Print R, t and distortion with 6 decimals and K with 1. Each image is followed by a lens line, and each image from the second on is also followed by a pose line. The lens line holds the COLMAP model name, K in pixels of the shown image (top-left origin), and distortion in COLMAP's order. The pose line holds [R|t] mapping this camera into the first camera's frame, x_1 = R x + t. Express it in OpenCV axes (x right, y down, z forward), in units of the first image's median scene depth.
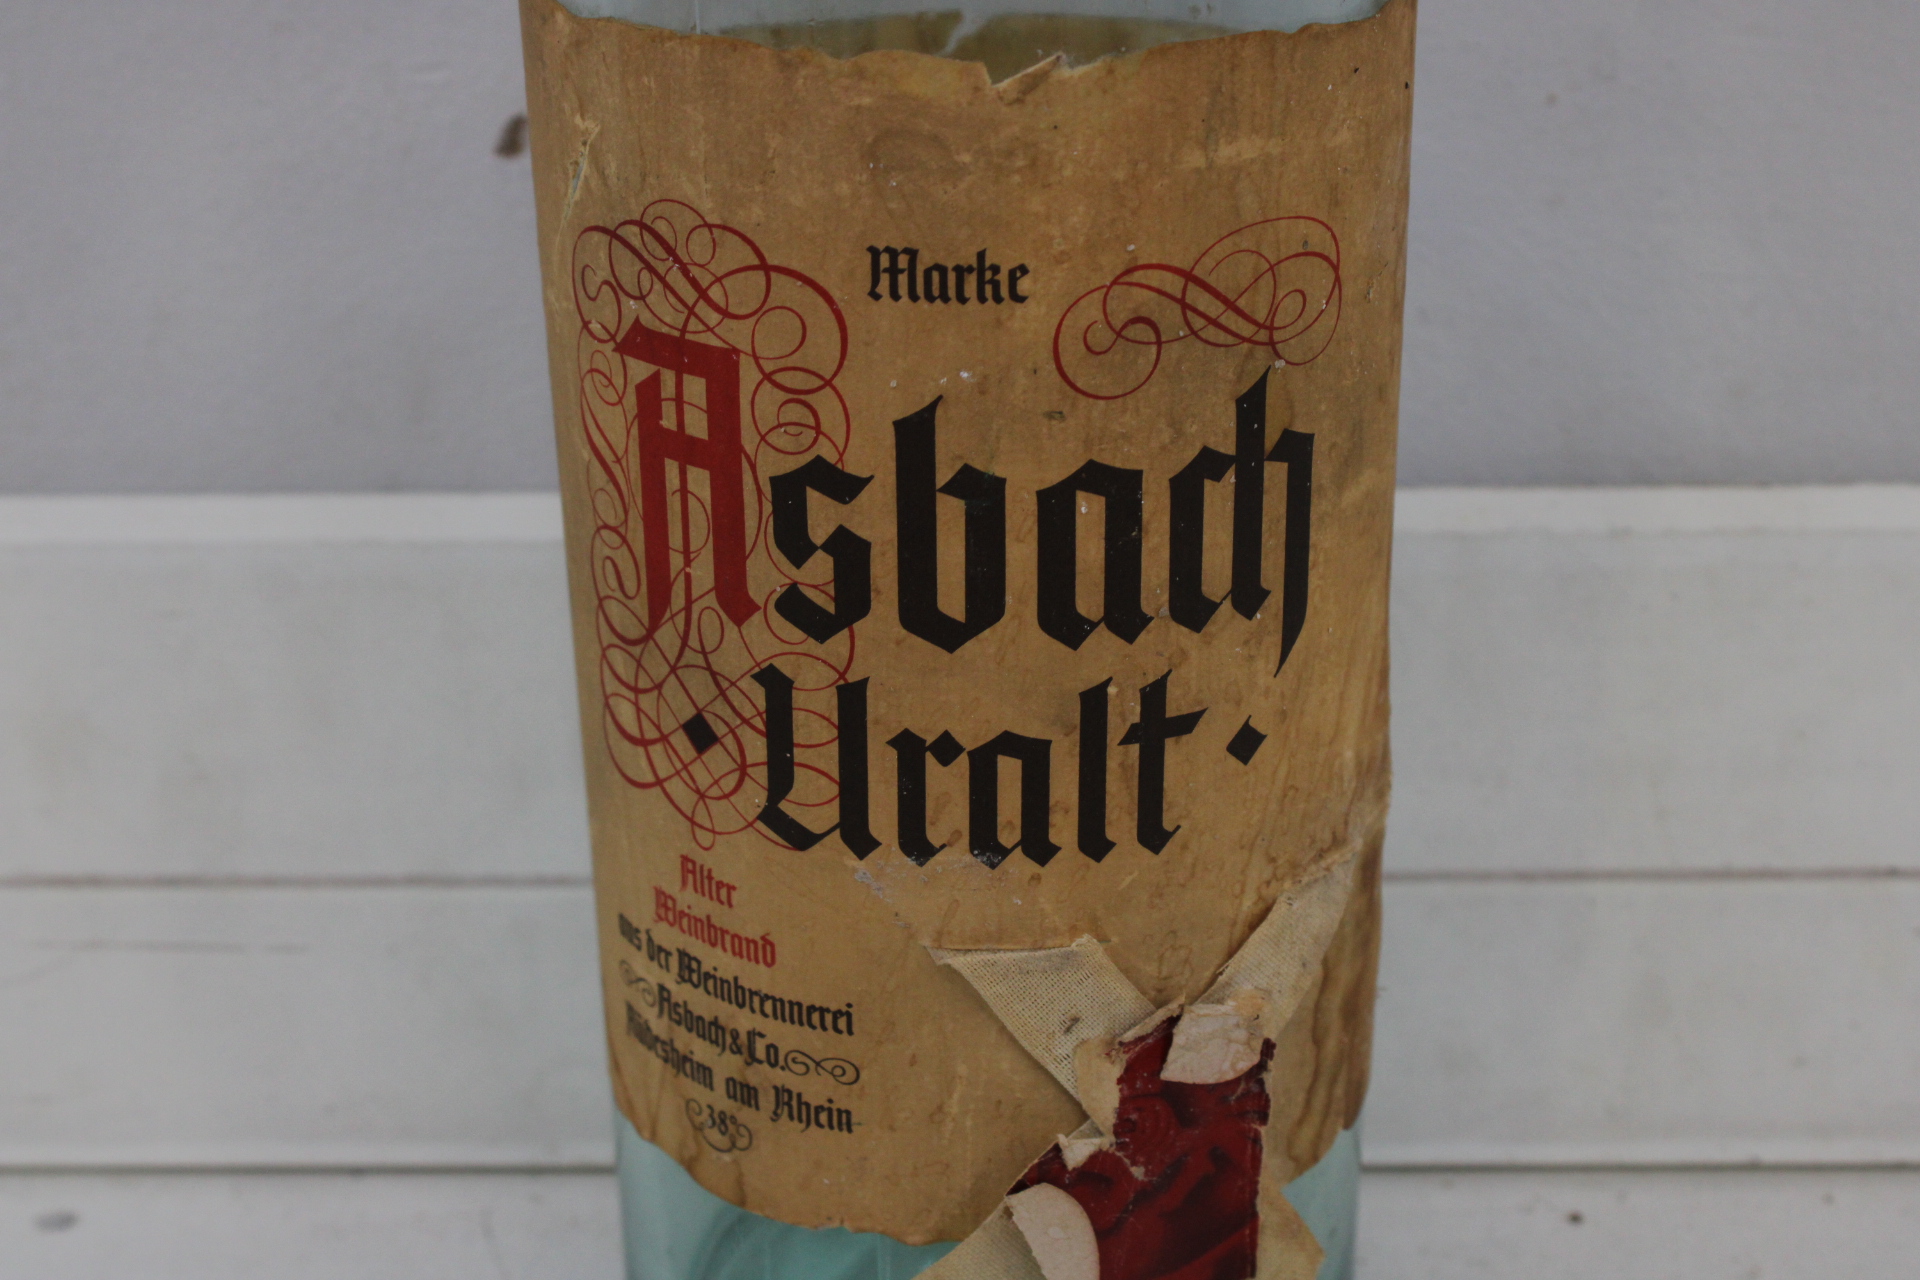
lens RADIAL K [[3050.2, 0, 960.0], [0, 3050.2, 640.0], [0, 0, 1]] dist [-0.023141, -0.040861]
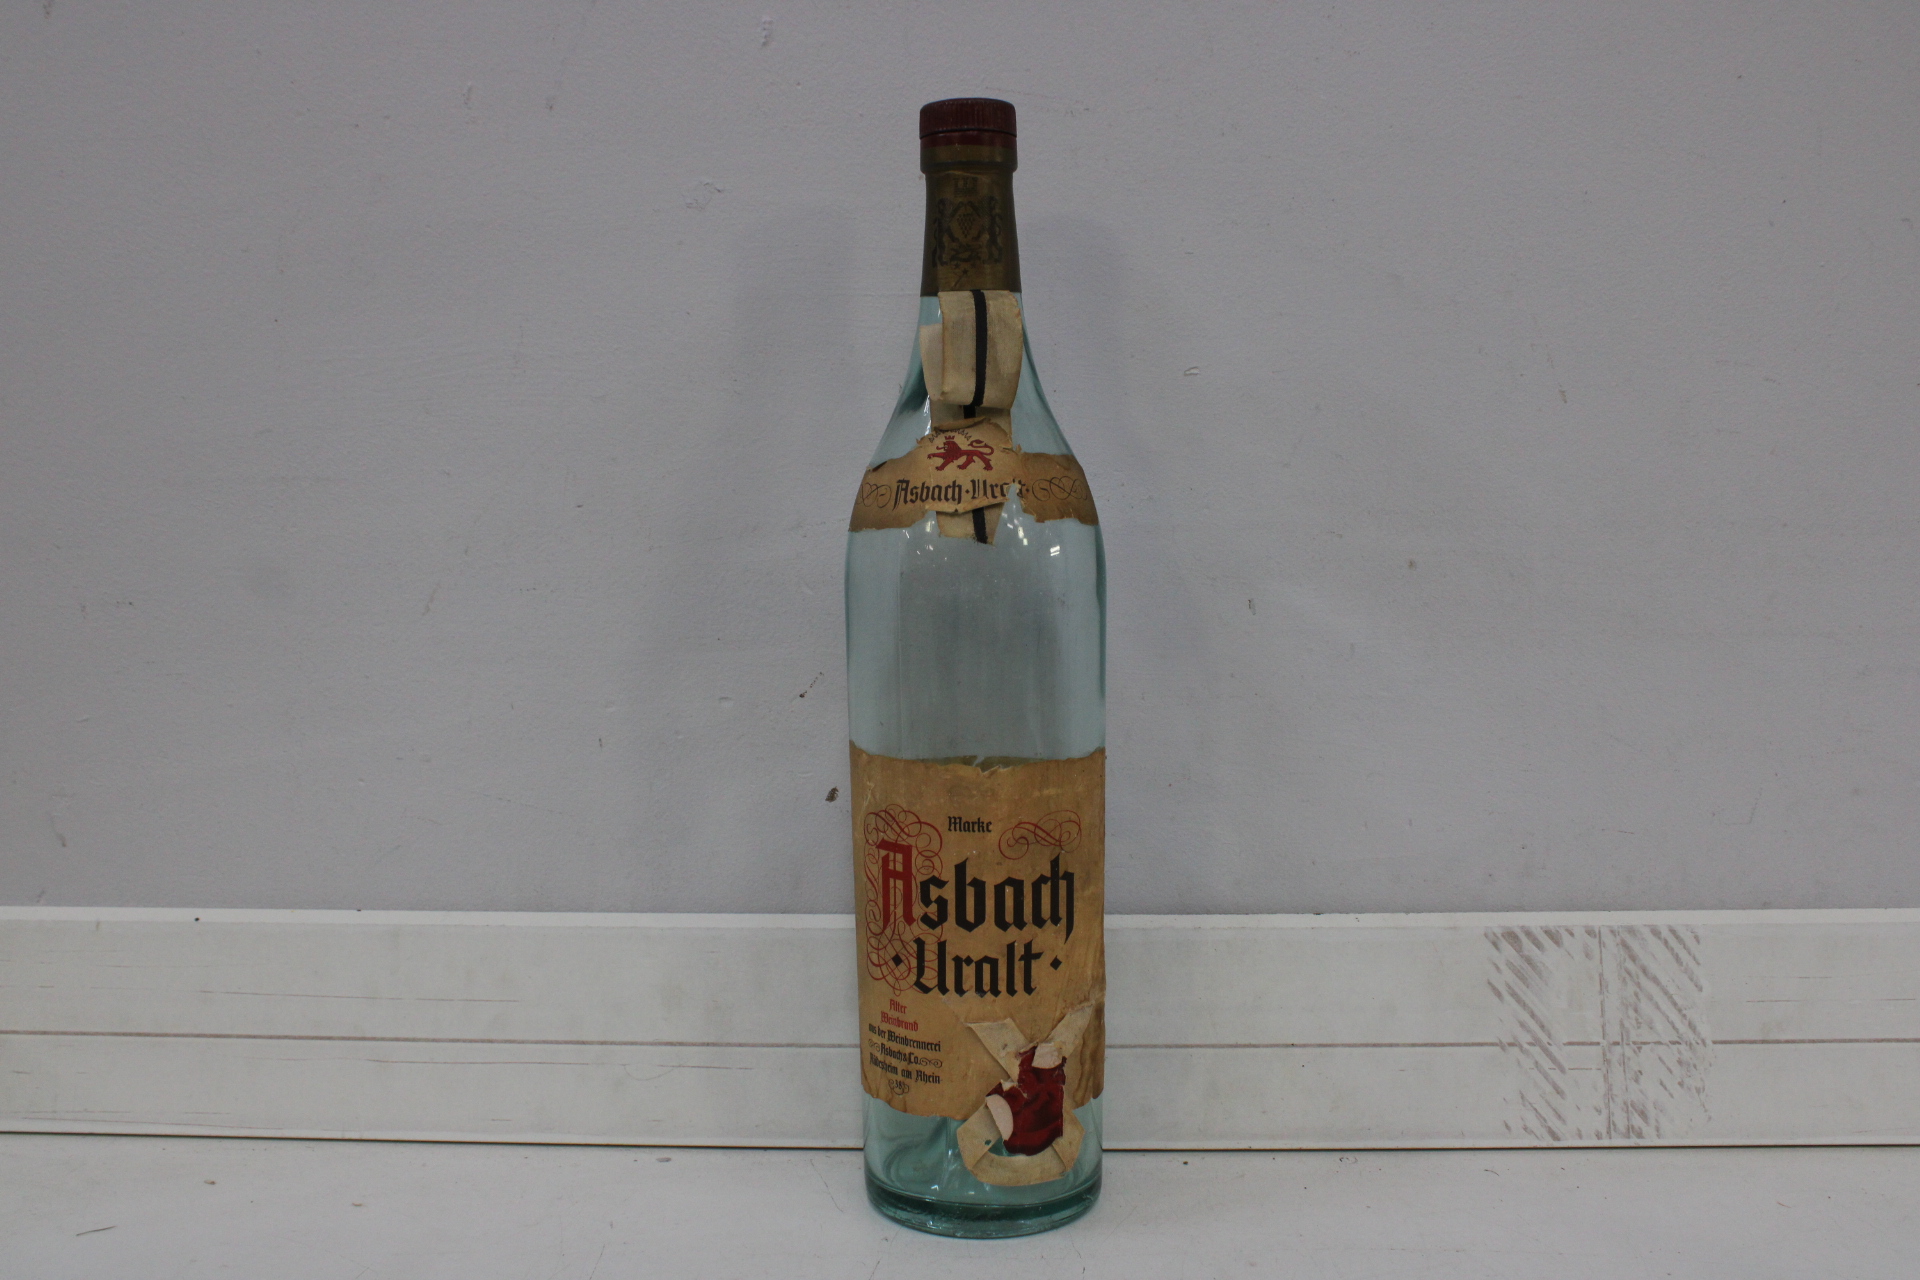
lens RADIAL K [[2076.8, 0, 960.0], [0, 2076.8, 640.0], [0, 0, 1]] dist [-0.003554, -0.001229]
pose [[0.999759, 0.005829, -0.021165, 0.033292], [-0.011172, 0.965013, -0.261962, 0.298514], [0.018897, 0.262136, 0.964846, -1.367146]]
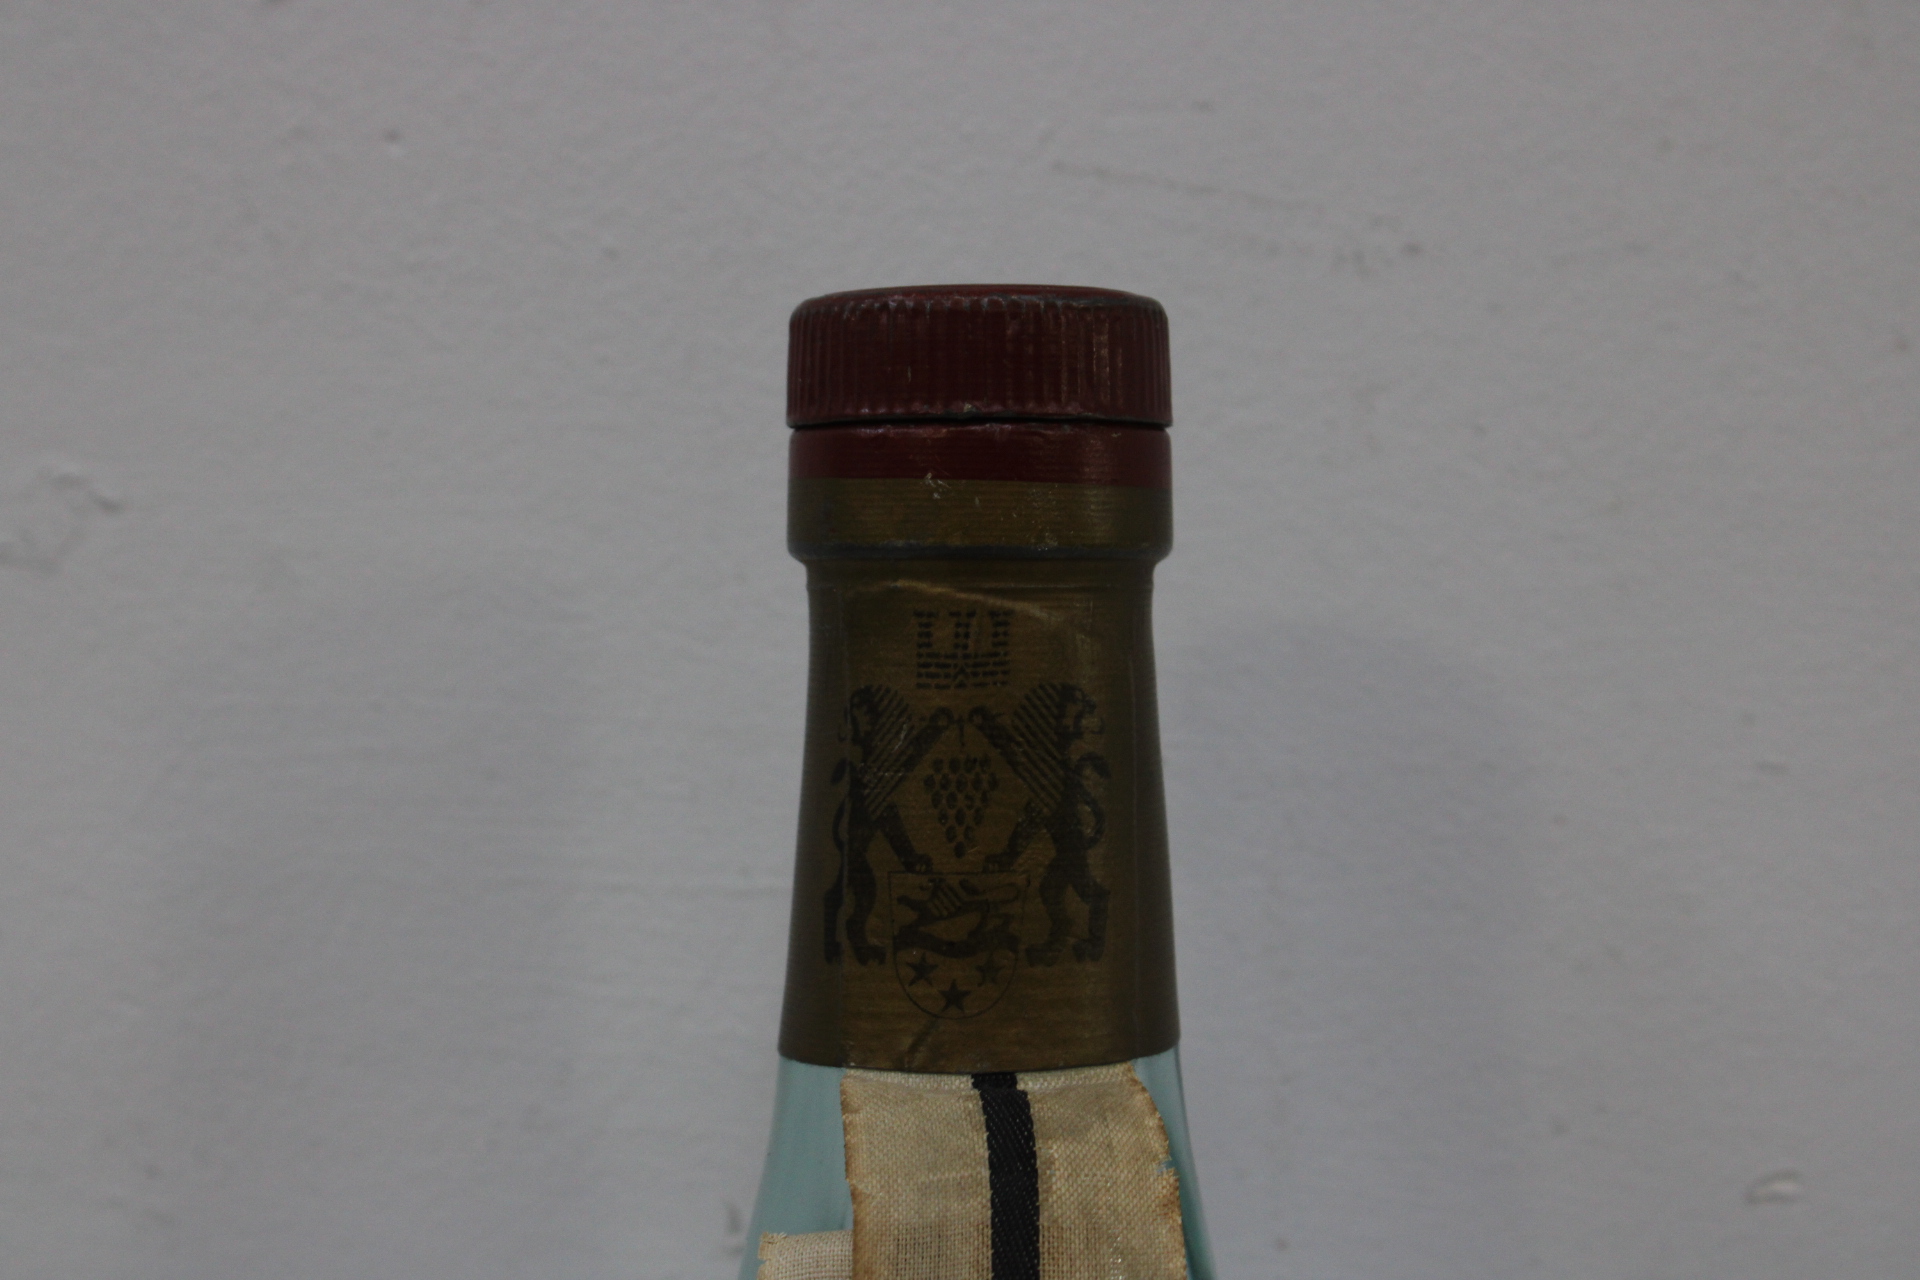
lens RADIAL K [[3707.1, 0, 960.0], [0, 3707.1, 640.0], [0, 0, 1]] dist [0.047417, -0.112897]
pose [[0.999331, 0.022218, -0.029035, 0.032315], [-0.030166, 0.949768, -0.311498, 0.252965], [0.020656, 0.312166, 0.949803, -1.301160]]
